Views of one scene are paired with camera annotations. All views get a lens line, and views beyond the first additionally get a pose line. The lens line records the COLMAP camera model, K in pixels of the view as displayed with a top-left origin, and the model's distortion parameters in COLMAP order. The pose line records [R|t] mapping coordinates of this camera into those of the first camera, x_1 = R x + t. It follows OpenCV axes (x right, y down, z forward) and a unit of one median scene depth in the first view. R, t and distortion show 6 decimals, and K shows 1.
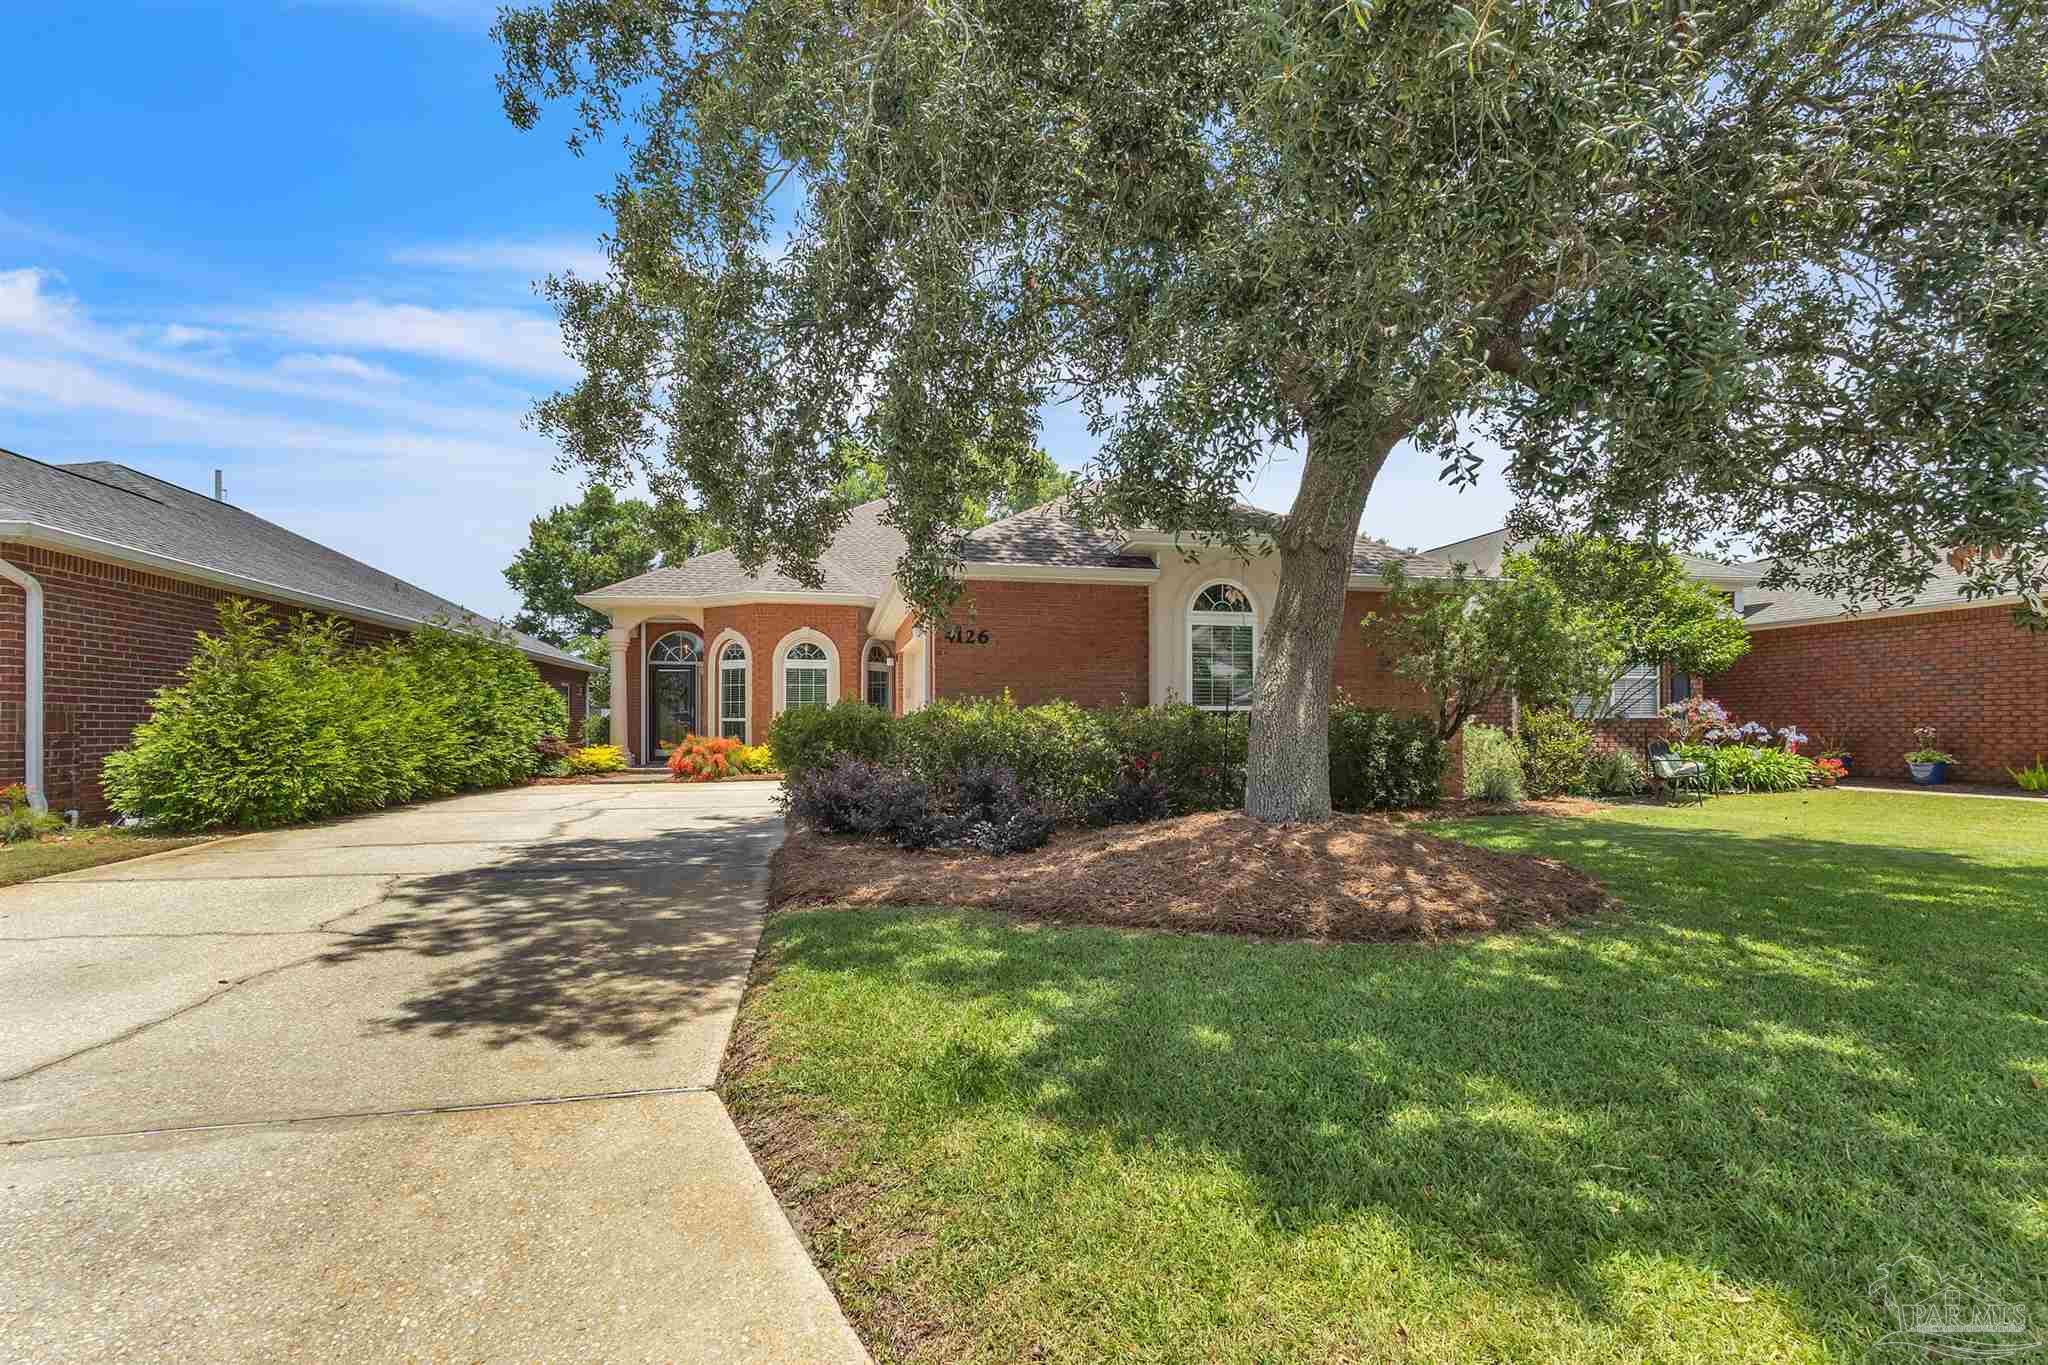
lens RADIAL K [[978.9, 0, 1022.6], [0, 978.9, 716.9], [0, 0, 1]] dist [0.000568, -0.000086]
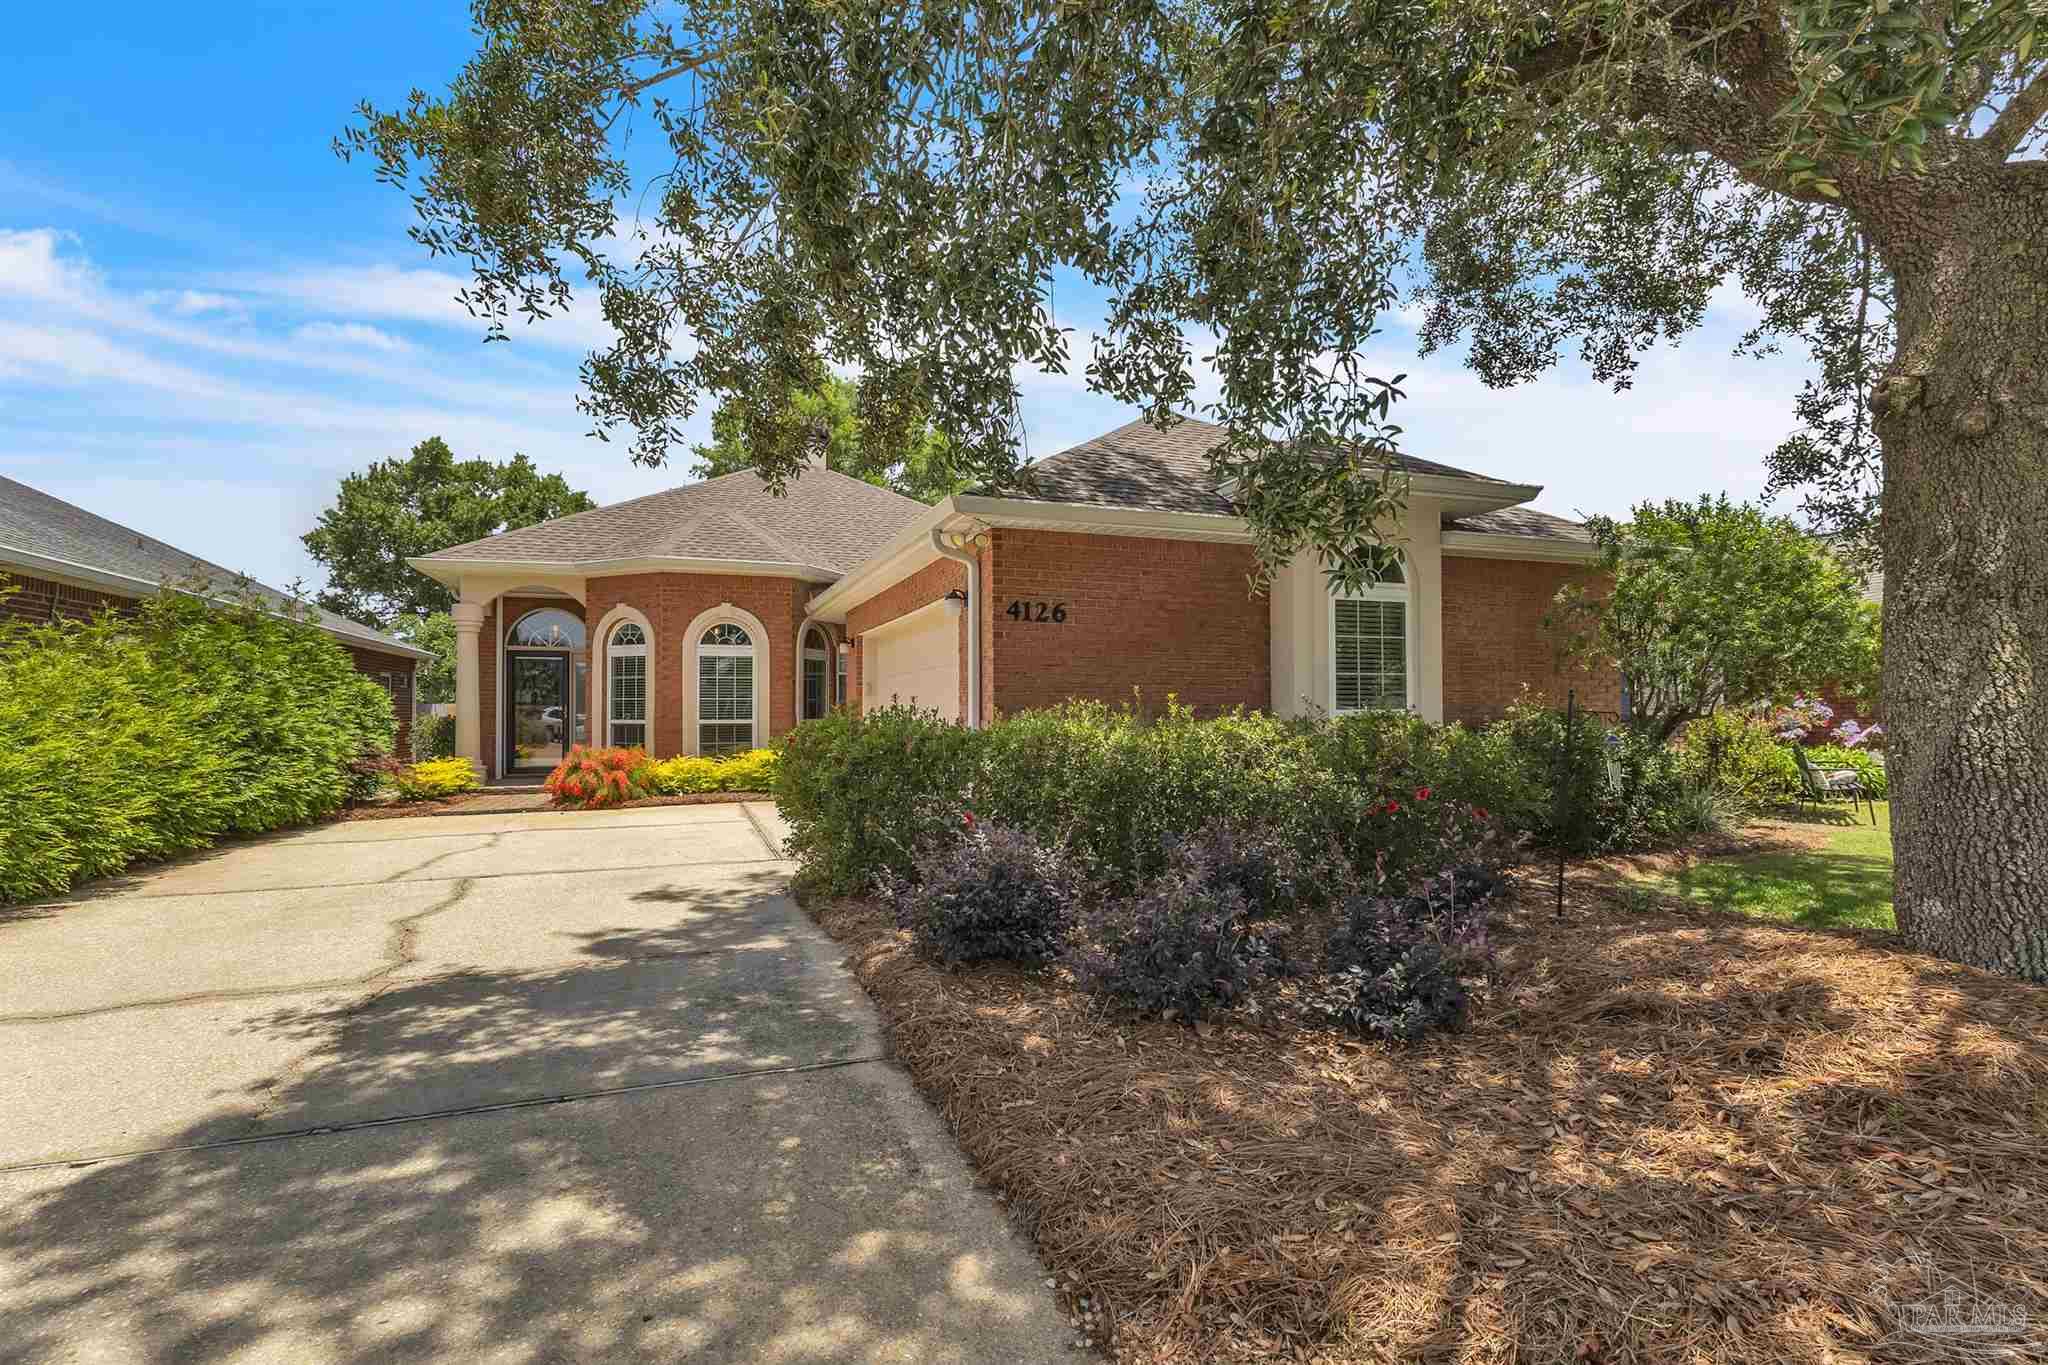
lens RADIAL K [[961.3, 0, 1023.4], [0, 961.3, 689.4], [0, 0, 1]] dist [0.002419, -0.000270]
pose [[0.988200, -0.001994, 0.153159, -0.115853], [0.004255, 0.999887, -0.014437, -0.011905], [-0.153112, 0.014919, 0.988096, 0.225063]]
